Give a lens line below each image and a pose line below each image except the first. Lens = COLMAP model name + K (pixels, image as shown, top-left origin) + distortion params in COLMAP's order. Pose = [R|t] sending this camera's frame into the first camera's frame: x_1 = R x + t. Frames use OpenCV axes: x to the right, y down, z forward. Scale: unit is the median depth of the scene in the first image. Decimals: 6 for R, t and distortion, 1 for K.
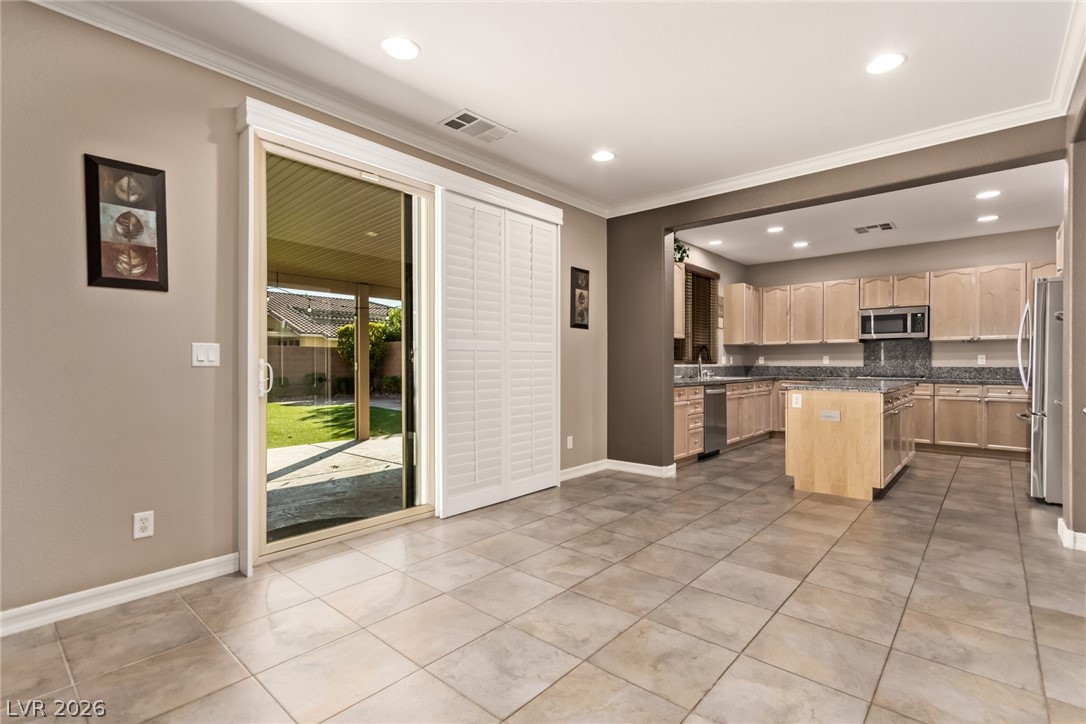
lens RADIAL K [[508.7, 0, 548.1], [0, 508.7, 361.1], [0, 0, 1]] dist [0.002131, 0.003225]
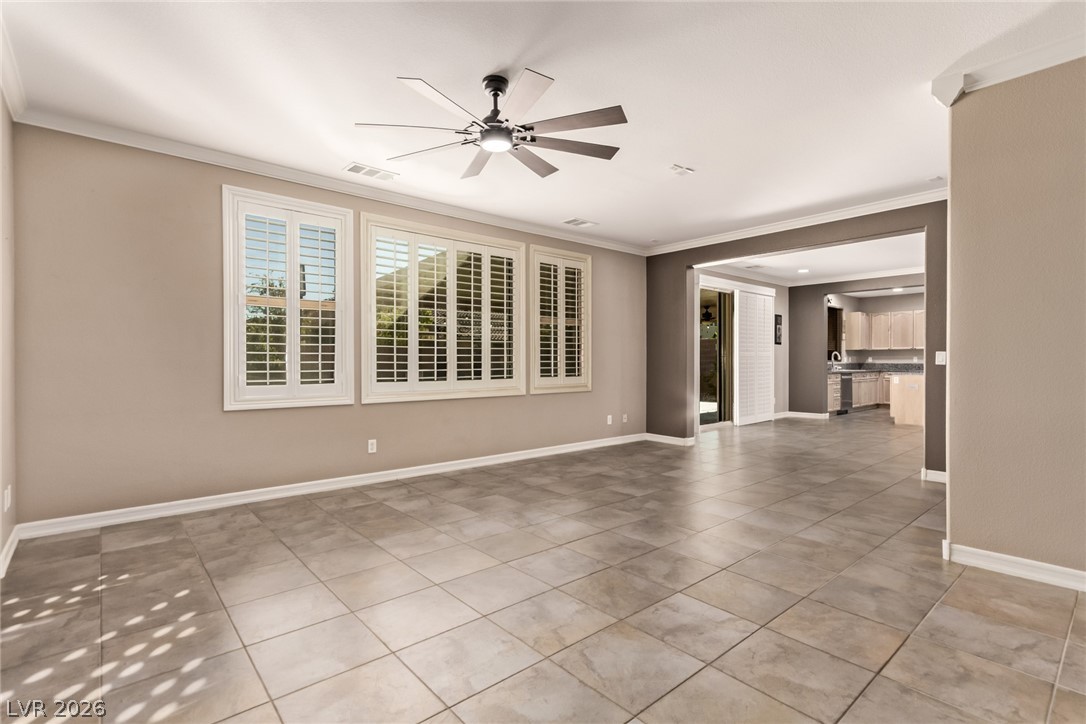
lens RADIAL K [[511.6, 0, 548.1], [0, 511.6, 359.8], [0, 0, 1]] dist [0.005449, -0.002359]
pose [[0.990786, -0.001947, -0.135425, -0.467947], [0.002267, 0.999995, 0.002207, -0.009044], [0.135420, -0.002494, 0.990785, -0.930872]]
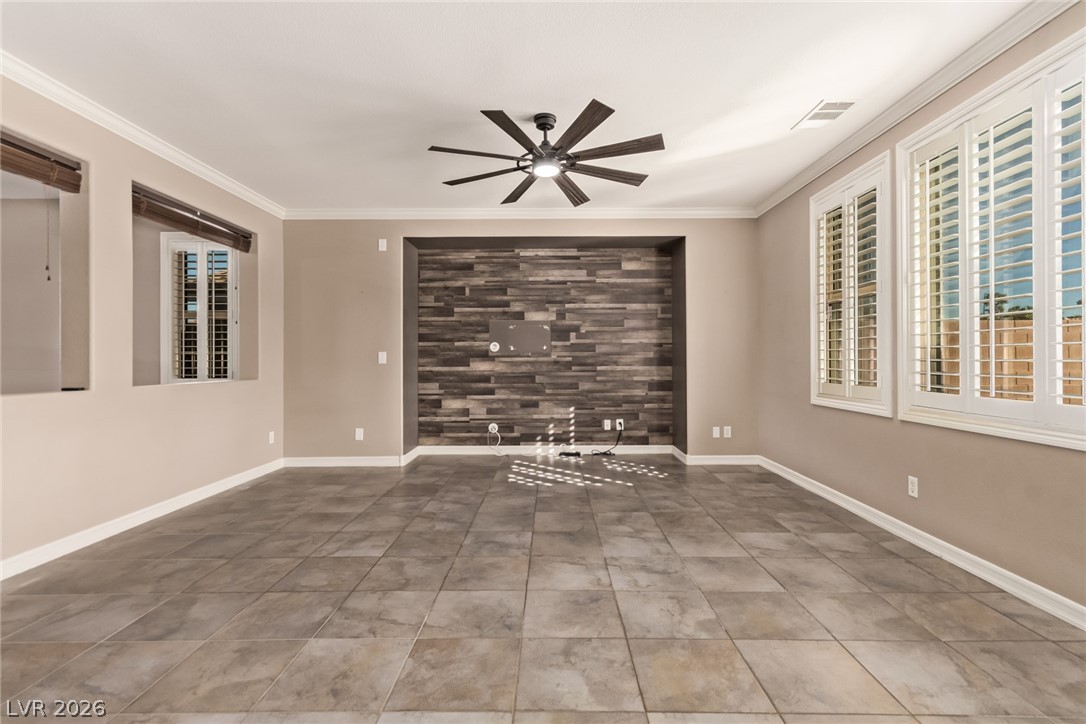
lens RADIAL K [[508.7, 0, 547.9], [0, 508.7, 360.6], [0, 0, 1]] dist [0.002131, 0.003225]
pose [[-0.756991, 0.003253, -0.653417, -0.224806], [0.006476, 0.999976, -0.002525, -0.003530], [0.653393, -0.006143, -0.756994, -0.037586]]
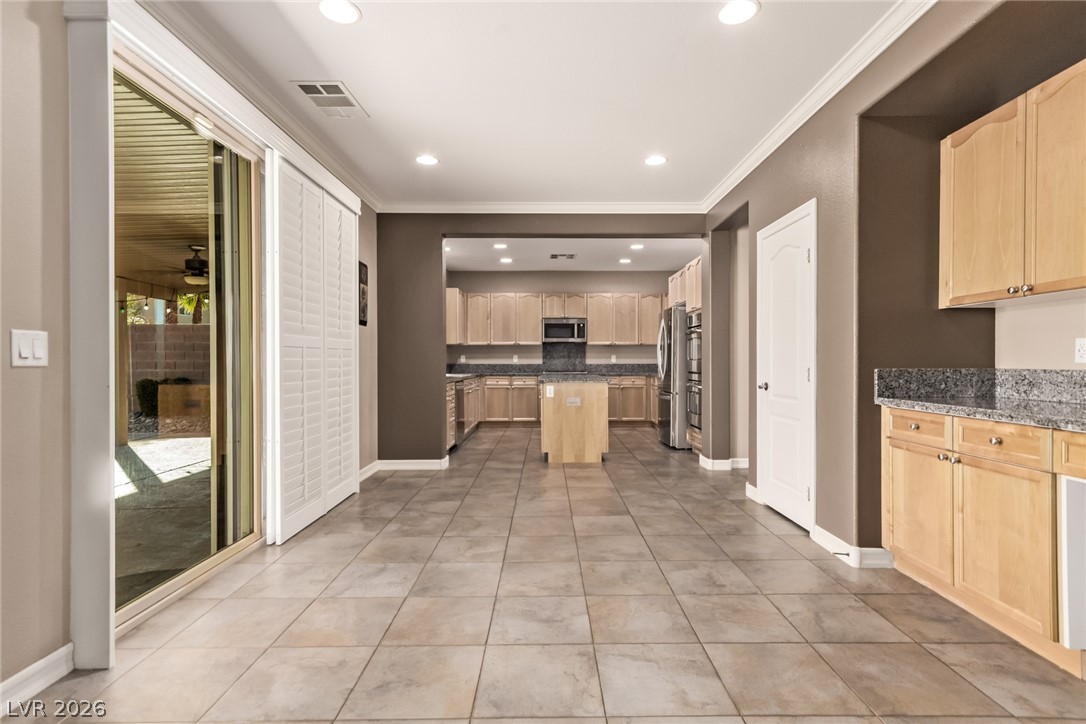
lens RADIAL K [[528.2, 0, 551.9], [0, 528.2, 360.0], [0, 0, 1]] dist [0.004812, 0.003169]
pose [[0.745762, 0.000233, 0.666213, -0.276268], [-0.000659, 1.000000, 0.000388, 0.000479], [-0.666213, -0.000728, 0.745762, 0.024084]]
